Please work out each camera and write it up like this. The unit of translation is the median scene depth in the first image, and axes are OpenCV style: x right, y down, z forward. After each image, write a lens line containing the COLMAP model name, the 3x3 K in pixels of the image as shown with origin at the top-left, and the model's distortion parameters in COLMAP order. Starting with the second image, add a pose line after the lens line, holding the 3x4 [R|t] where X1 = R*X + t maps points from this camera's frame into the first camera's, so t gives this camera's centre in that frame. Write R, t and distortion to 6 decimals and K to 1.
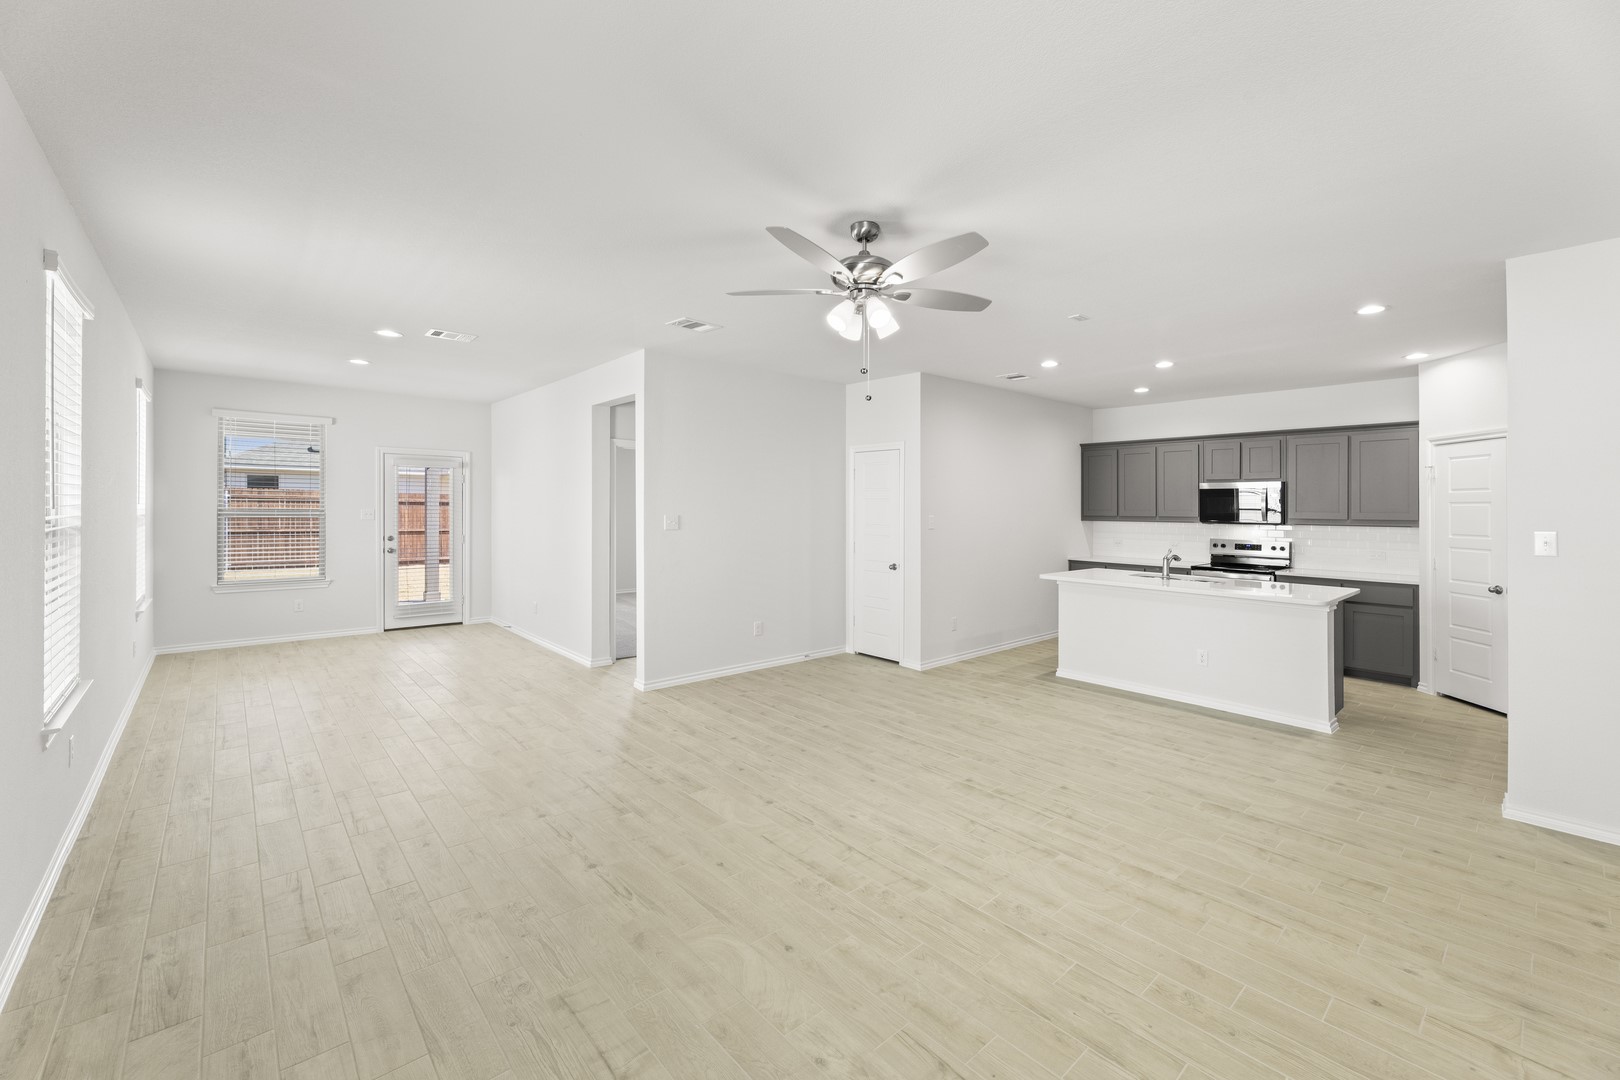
lens RADIAL K [[674.6, 0, 816.8], [0, 674.6, 499.6], [0, 0, 1]] dist [-0.000166, 0.000217]
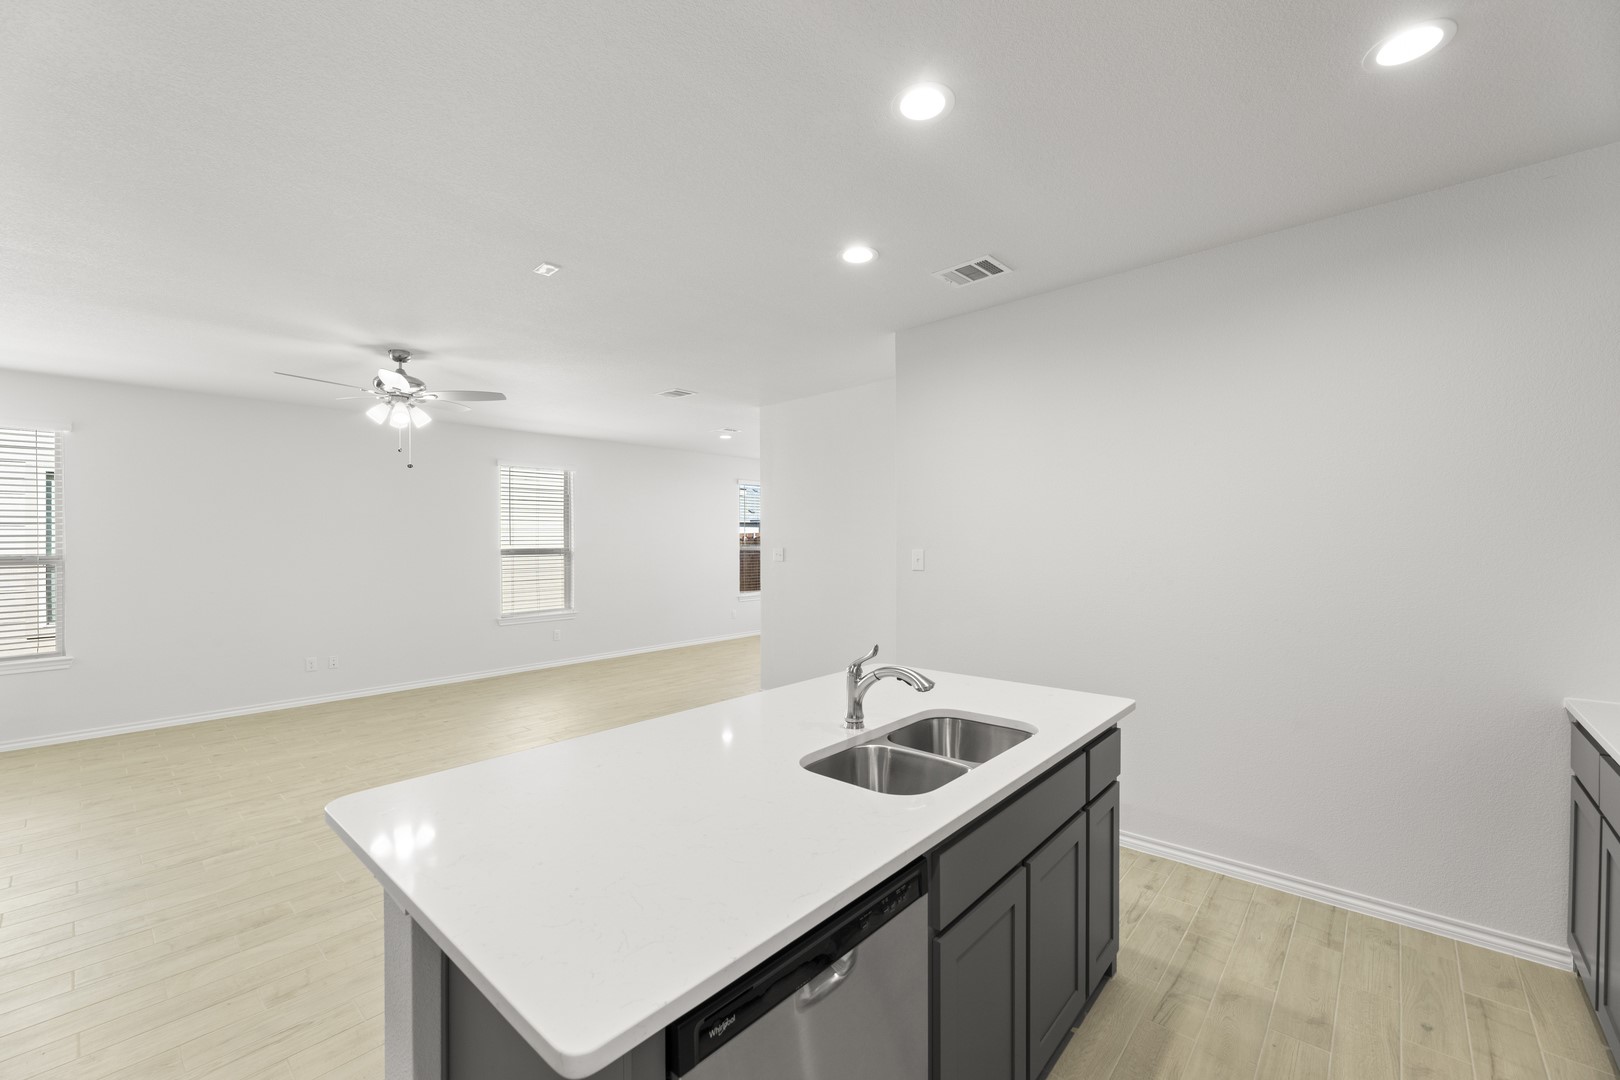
lens RADIAL K [[645.1, 0, 810.0], [0, 645.1, 540.0], [0, 0, 1]] dist [0.000801, 0.000214]
pose [[0.112606, -0.011627, -0.993572, 1.246117], [0.022451, 0.999706, -0.009154, 0.030498], [0.993386, -0.021275, 0.112834, 1.362981]]
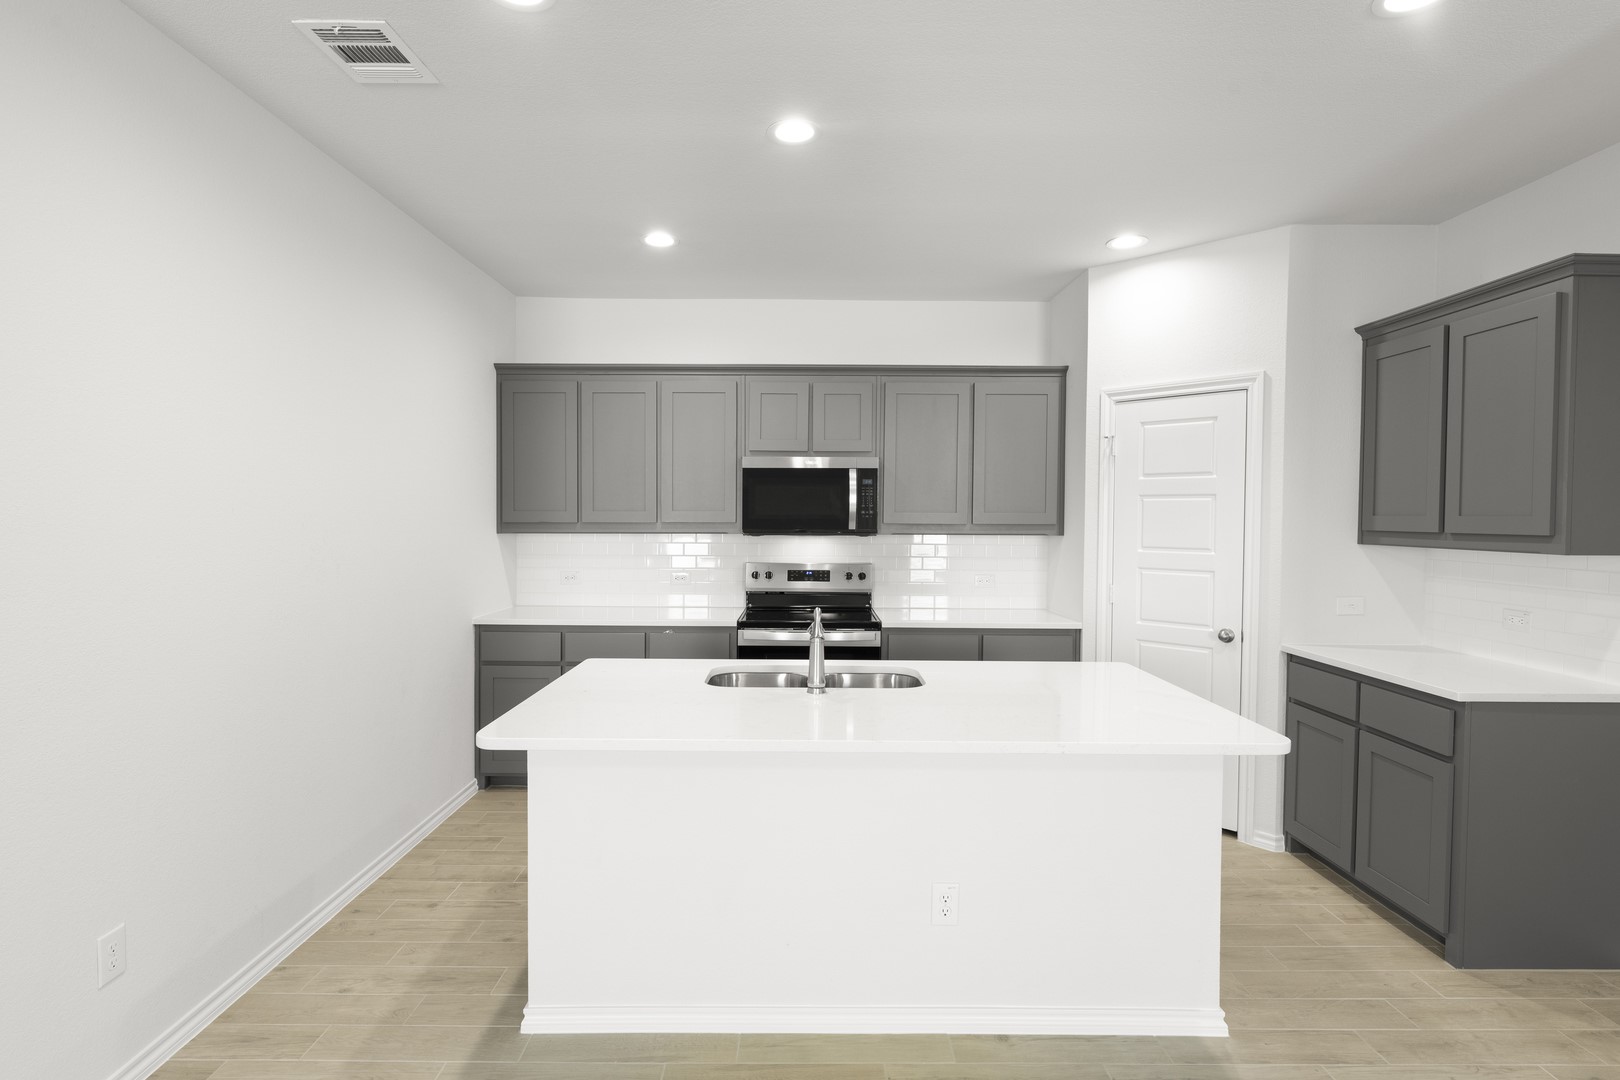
lens RADIAL K [[807.2, 0, 810.5], [0, 807.2, 519.6], [0, 0, 1]] dist [0.002018, 0.000130]
pose [[0.655747, -0.008259, 0.754935, 0.252320], [-0.009002, 0.999784, 0.018757, 0.021149], [-0.754927, -0.019096, 0.655531, 1.027425]]
